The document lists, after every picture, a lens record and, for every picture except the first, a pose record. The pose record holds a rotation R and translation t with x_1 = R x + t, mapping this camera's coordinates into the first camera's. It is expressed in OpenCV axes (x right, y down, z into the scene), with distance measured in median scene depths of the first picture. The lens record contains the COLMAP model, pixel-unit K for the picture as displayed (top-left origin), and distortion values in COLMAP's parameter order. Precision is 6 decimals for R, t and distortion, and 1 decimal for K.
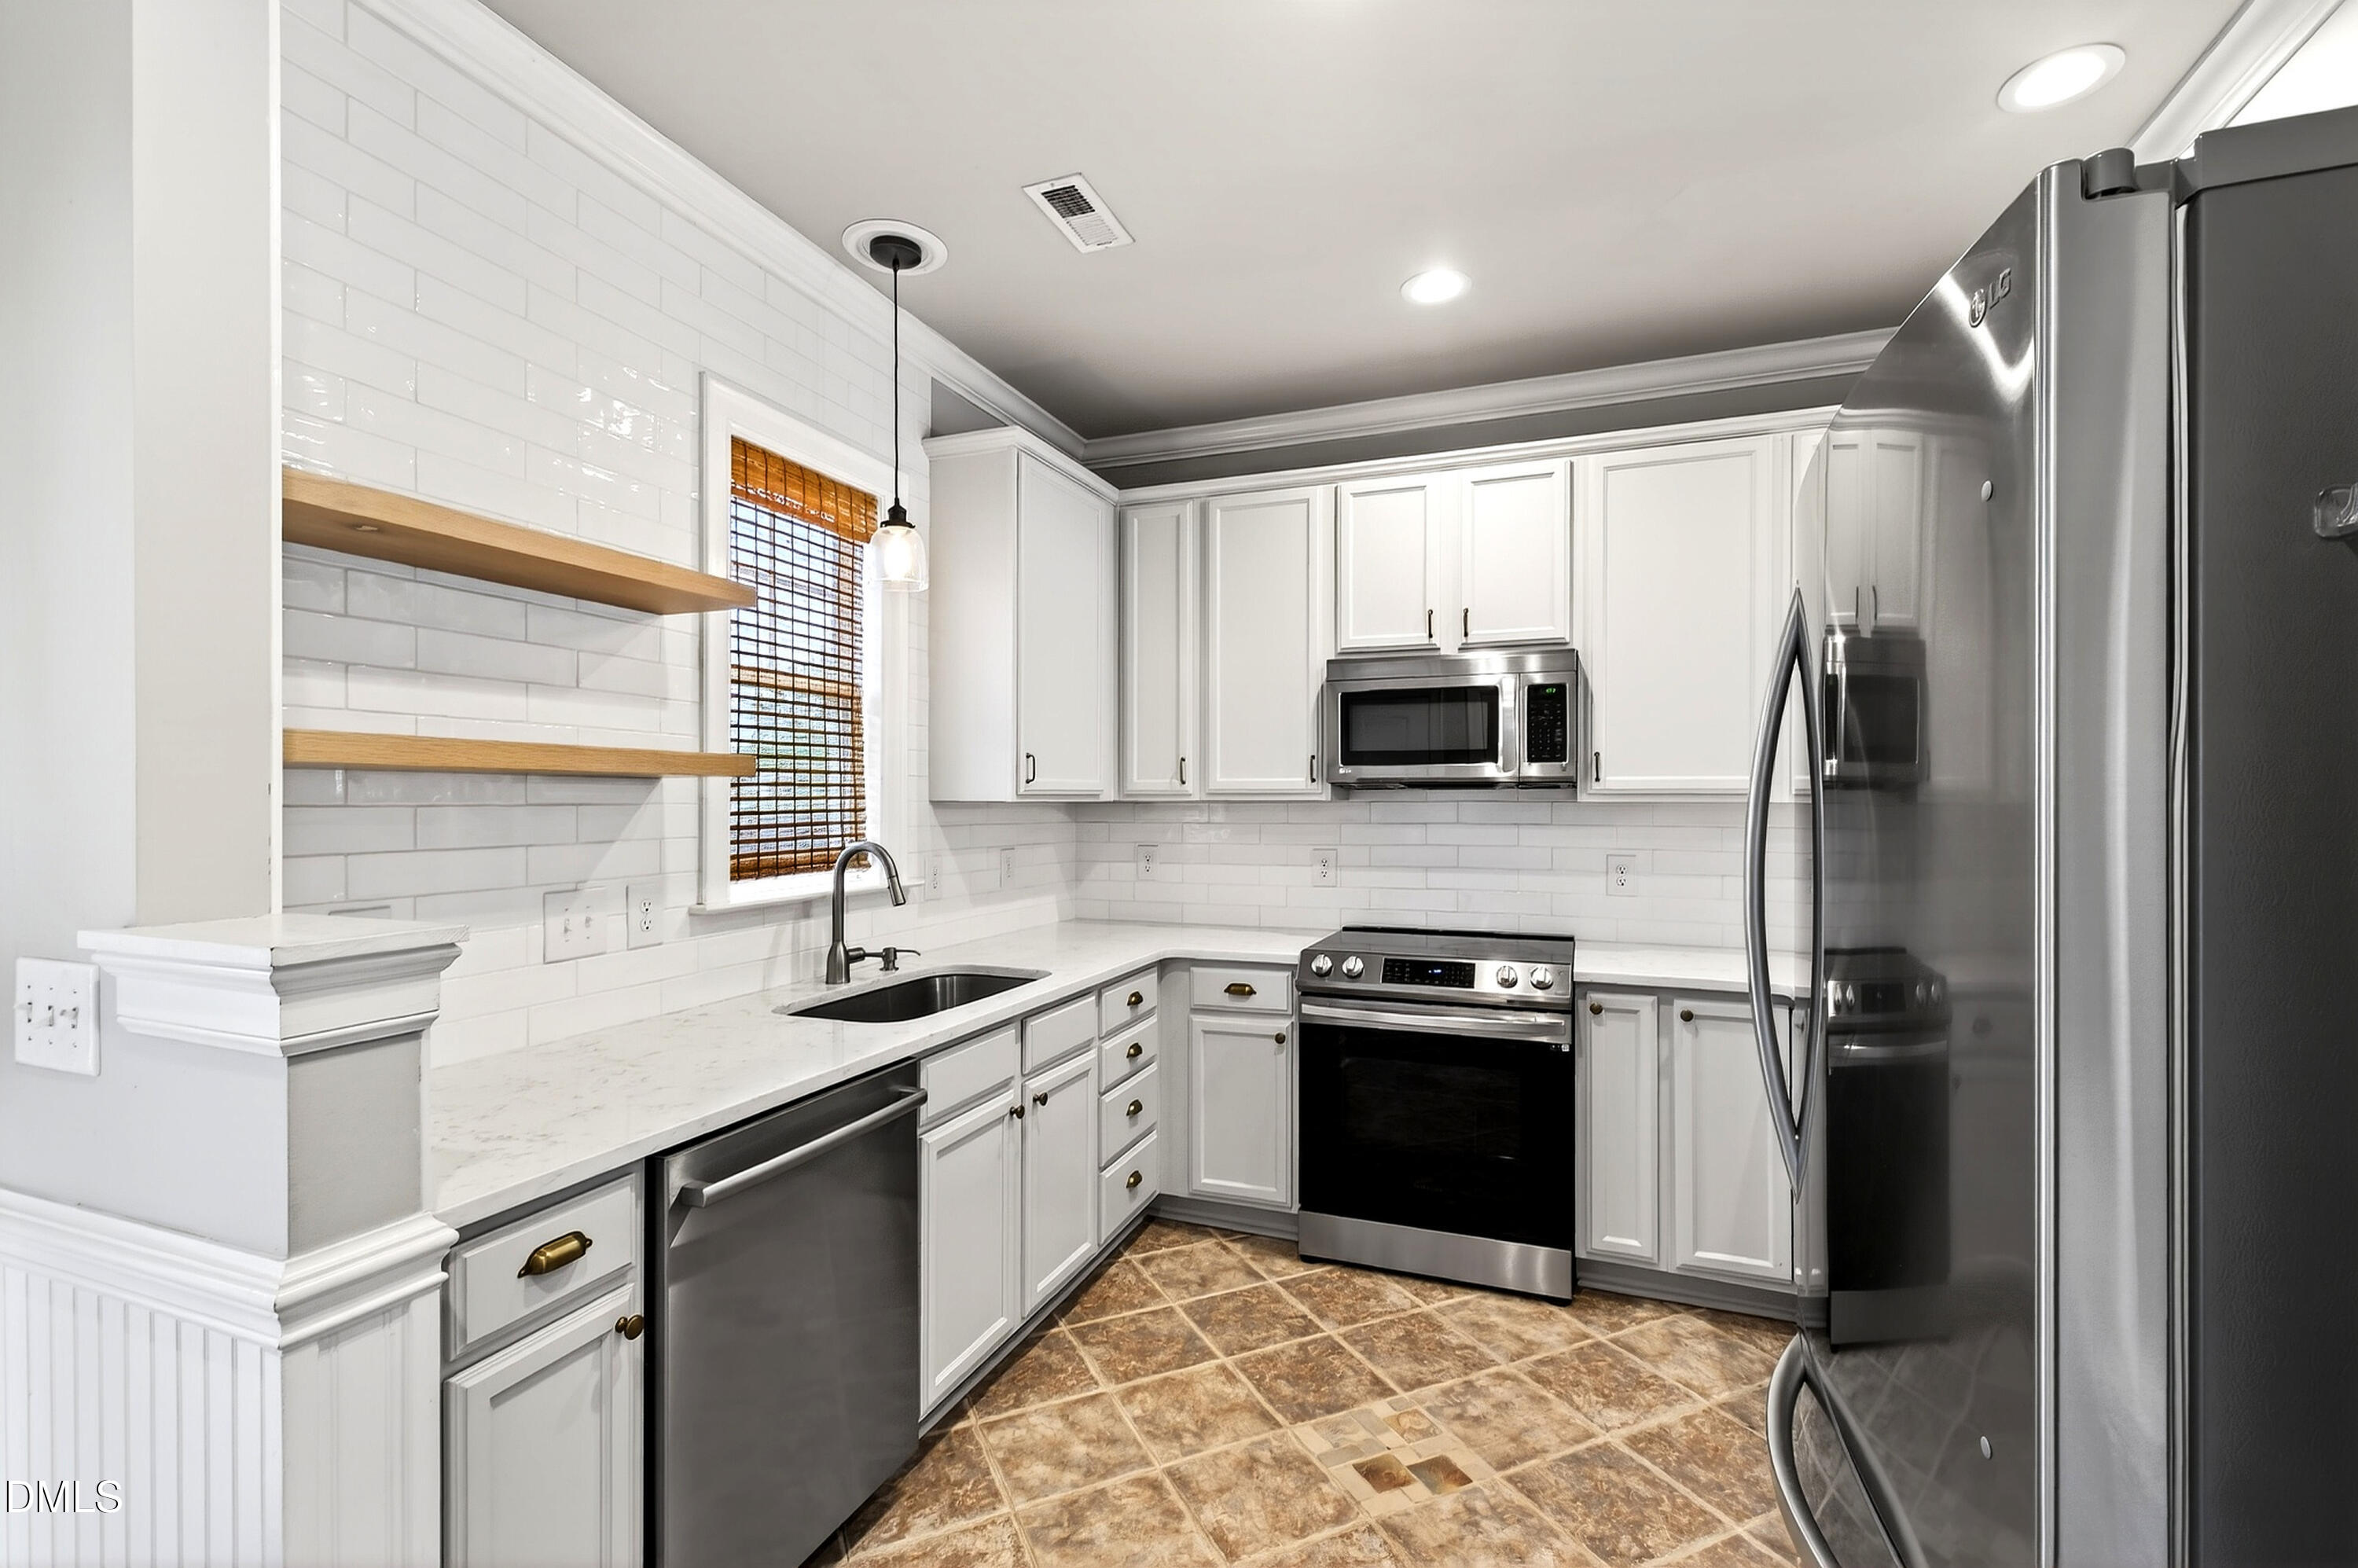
lens RADIAL K [[1027.5, 0, 1177.5], [0, 1027.5, 804.3], [0, 0, 1]] dist [0.021815, -0.010630]
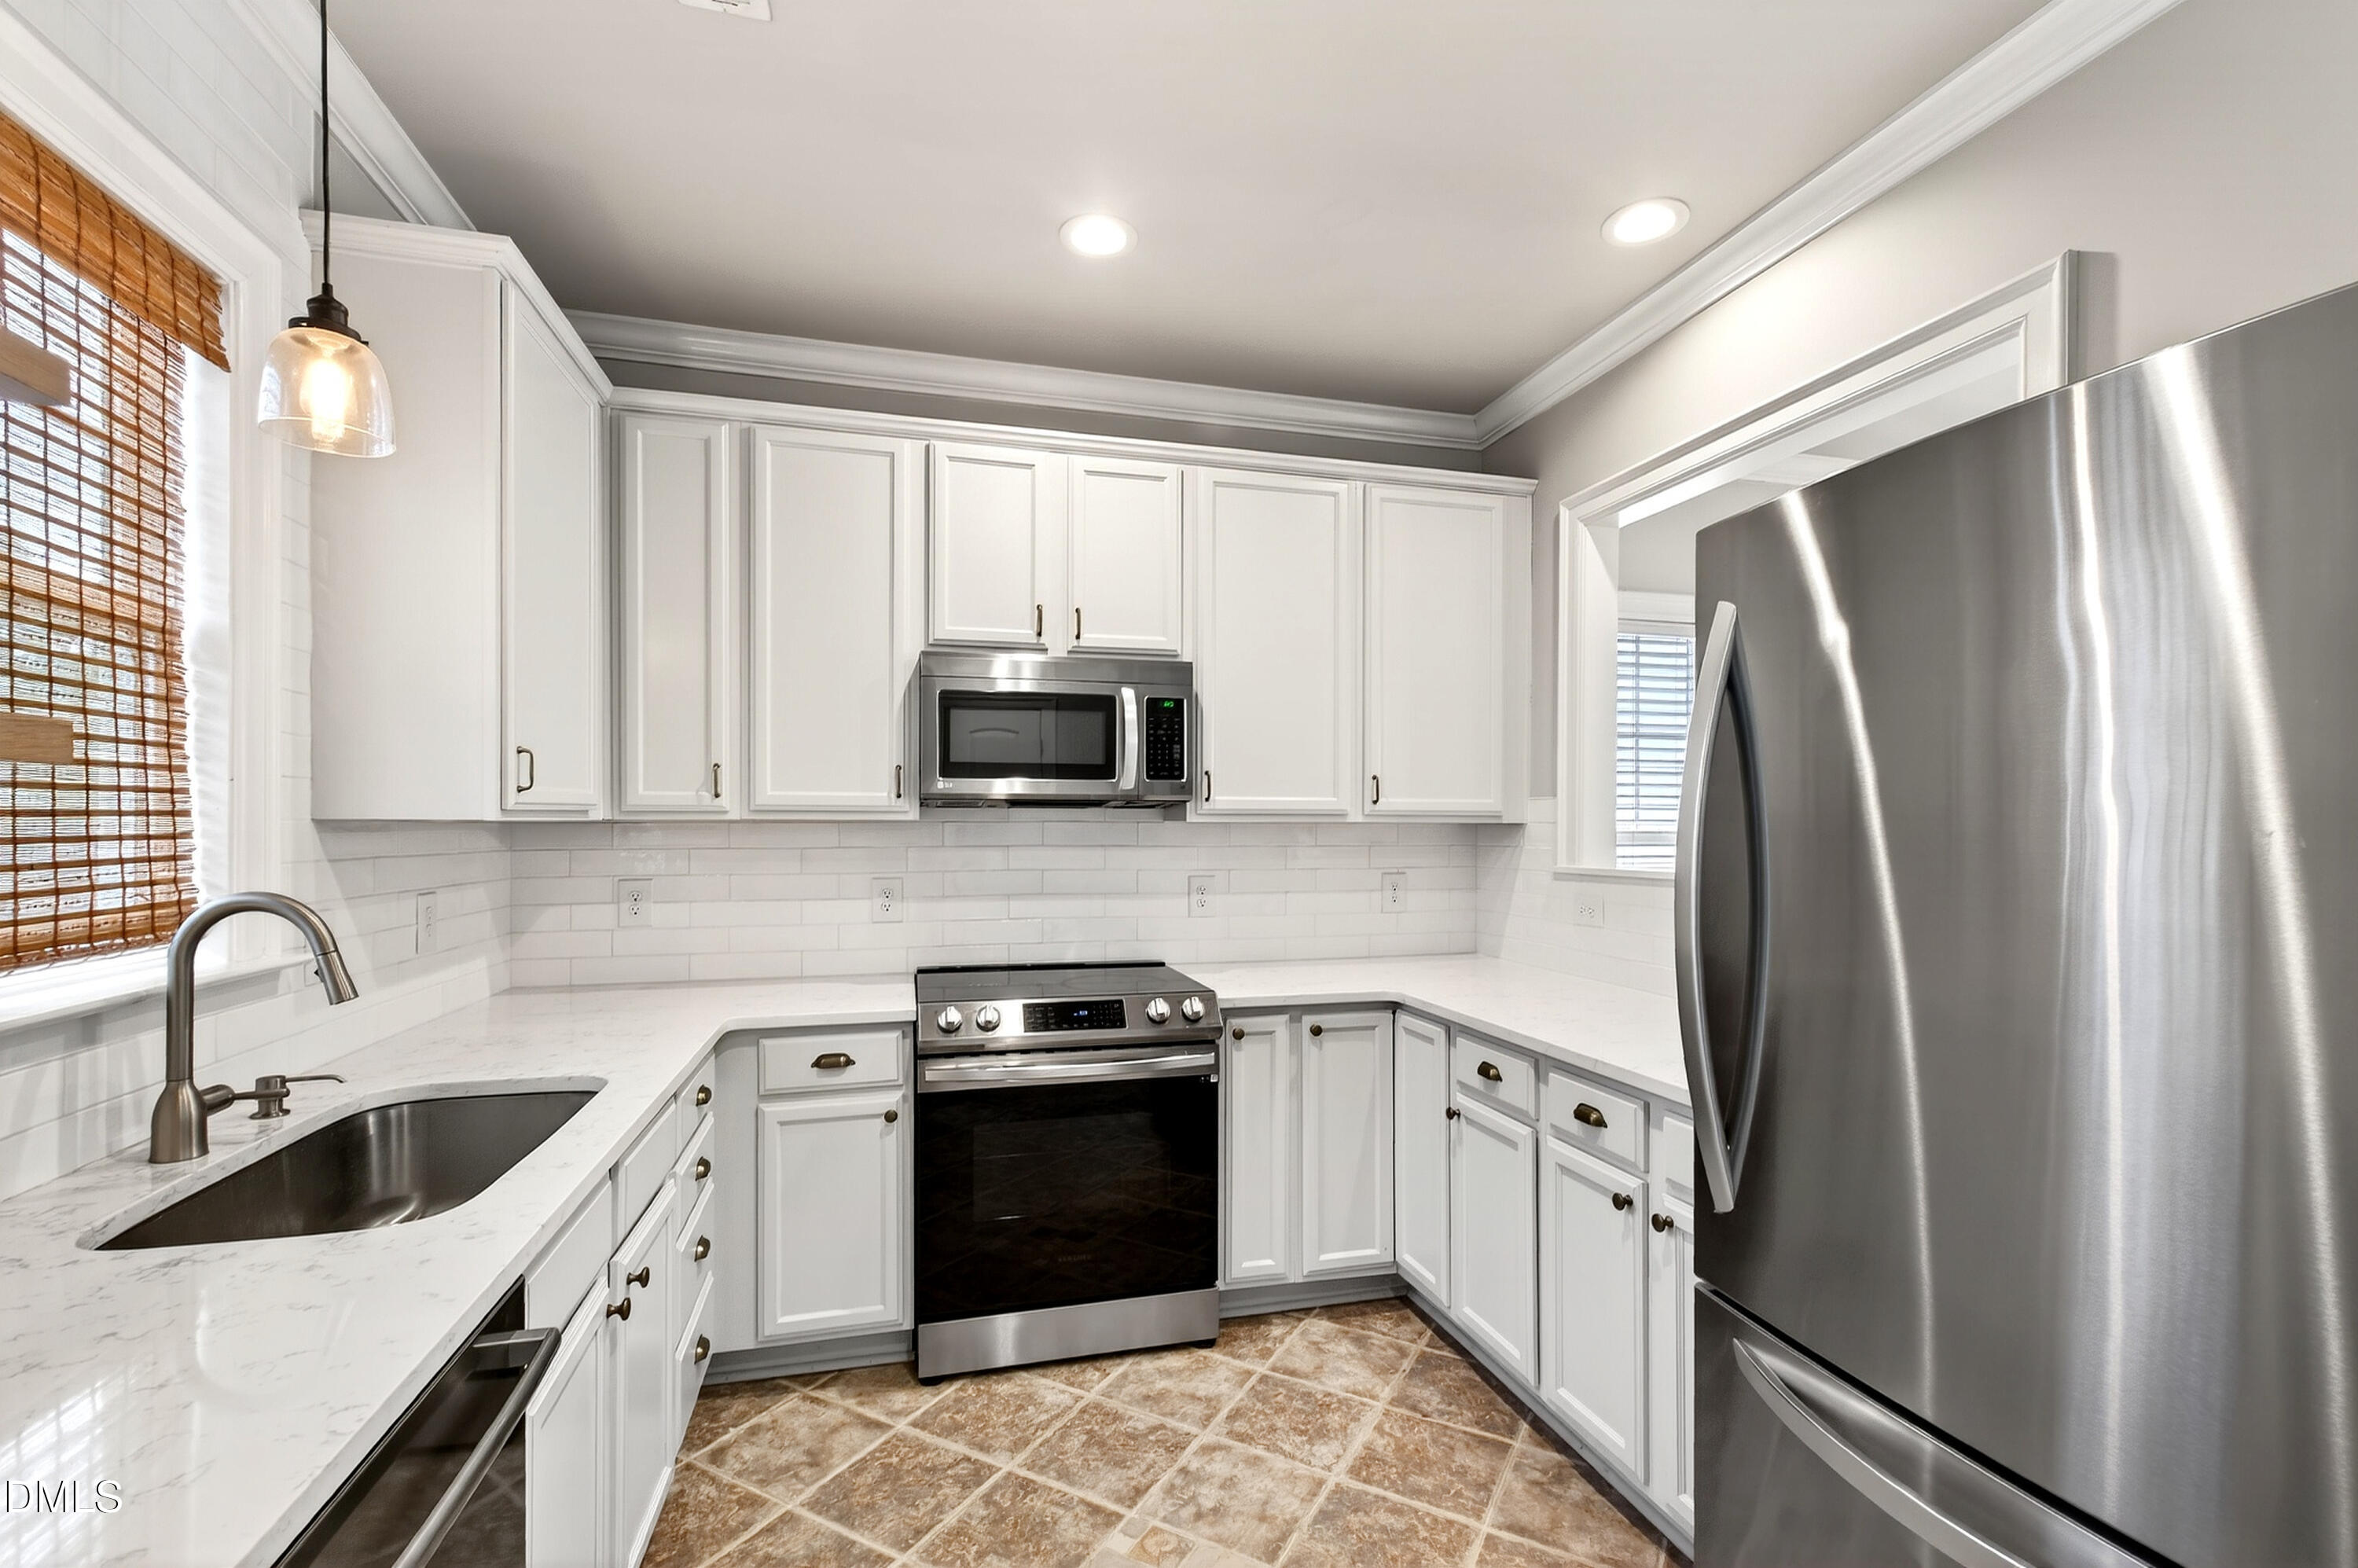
lens RADIAL K [[1037.7, 0, 1183.3], [0, 1037.7, 824.8], [0, 0, 1]] dist [0.010563, -0.000049]
pose [[0.806426, -0.001849, 0.591332, -0.220512], [0.001321, 0.999998, 0.001325, -0.000158], [-0.591333, -0.000288, 0.806427, 0.241489]]
